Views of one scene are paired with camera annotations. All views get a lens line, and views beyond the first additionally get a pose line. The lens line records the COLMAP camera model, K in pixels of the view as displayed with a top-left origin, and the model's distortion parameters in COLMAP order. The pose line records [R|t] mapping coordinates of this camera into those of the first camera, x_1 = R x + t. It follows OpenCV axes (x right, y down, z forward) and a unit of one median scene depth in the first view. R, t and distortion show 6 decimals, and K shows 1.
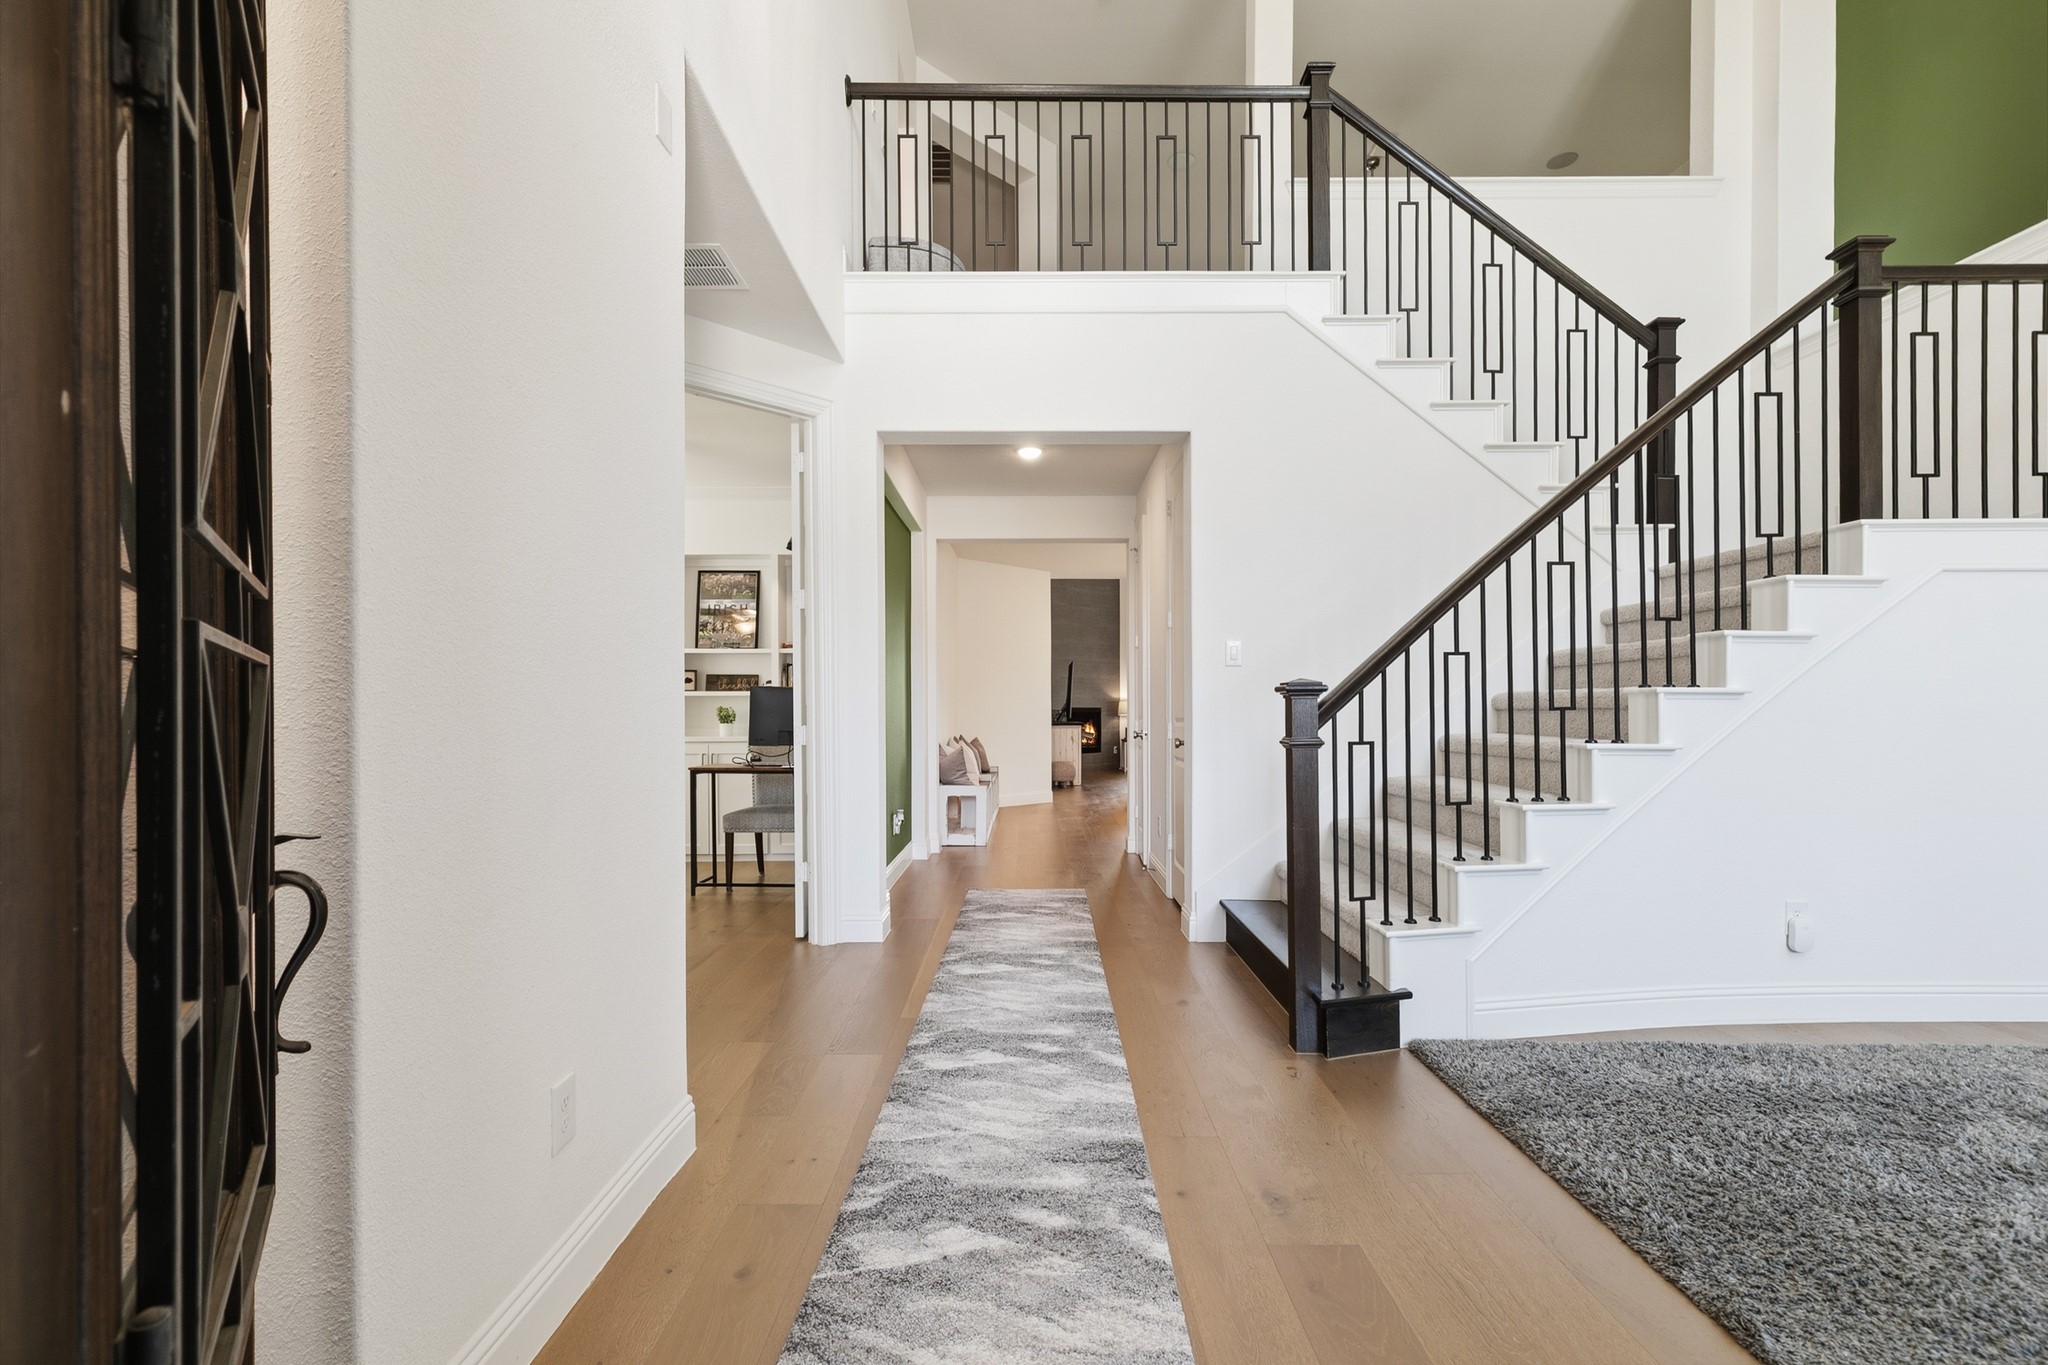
lens RADIAL K [[927.0, 0, 1022.2], [0, 927.0, 698.6], [0, 0, 1]] dist [0.001105, -0.000605]
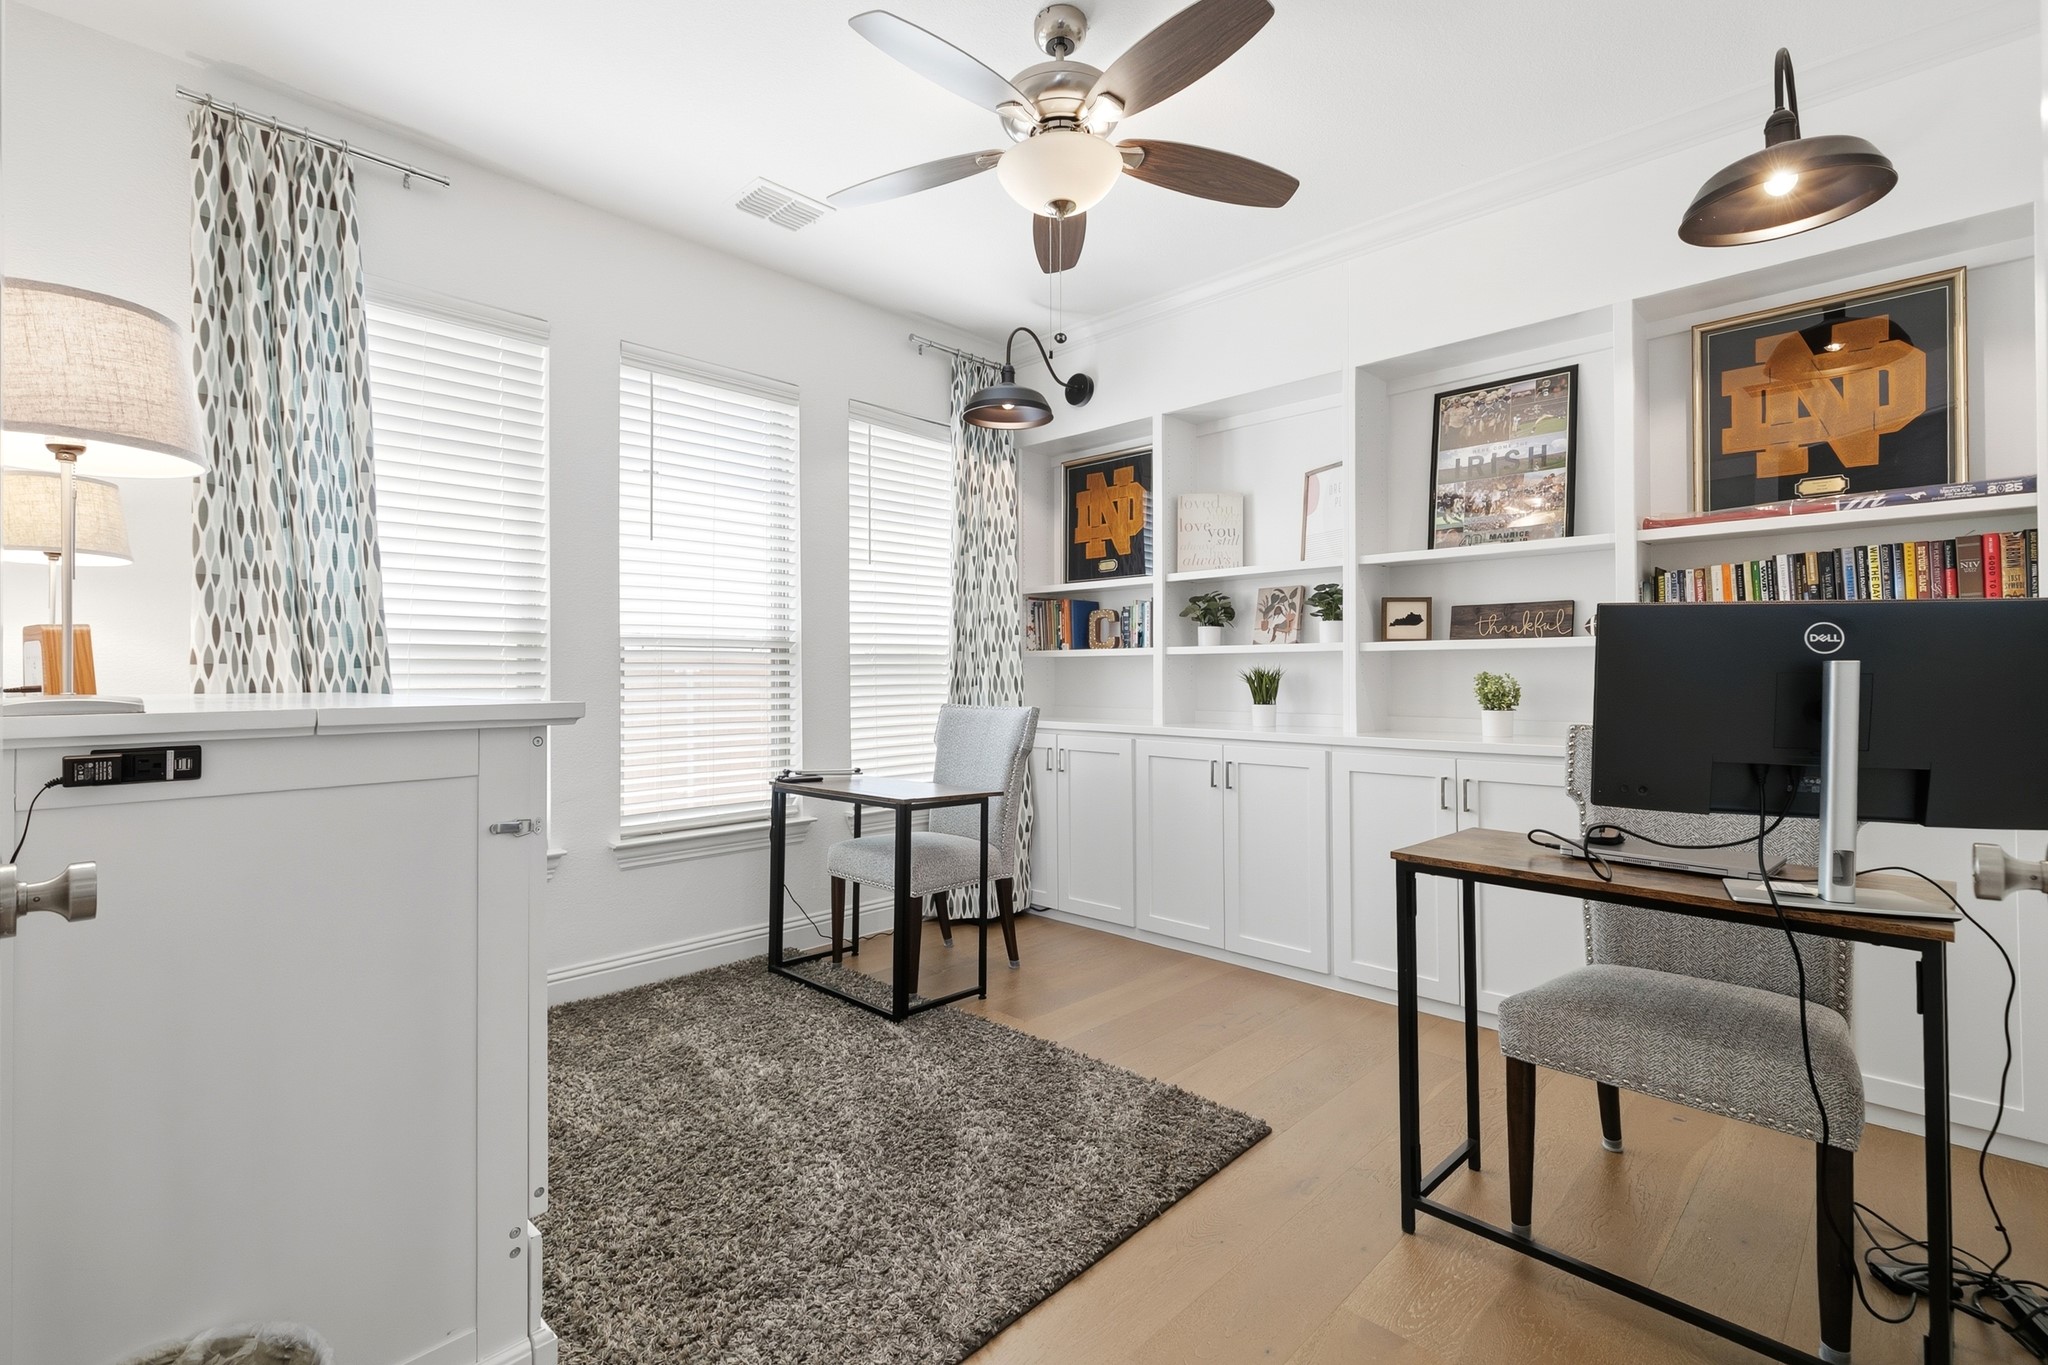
lens RADIAL K [[920.6, 0, 1020.0], [0, 920.6, 679.2], [0, 0, 1]] dist [0.002714, 0.000458]
pose [[0.716023, 0.005297, -0.698057, -0.172863], [0.009766, 0.999797, 0.017604, 0.001656], [0.698008, -0.019422, 0.715826, 0.517367]]
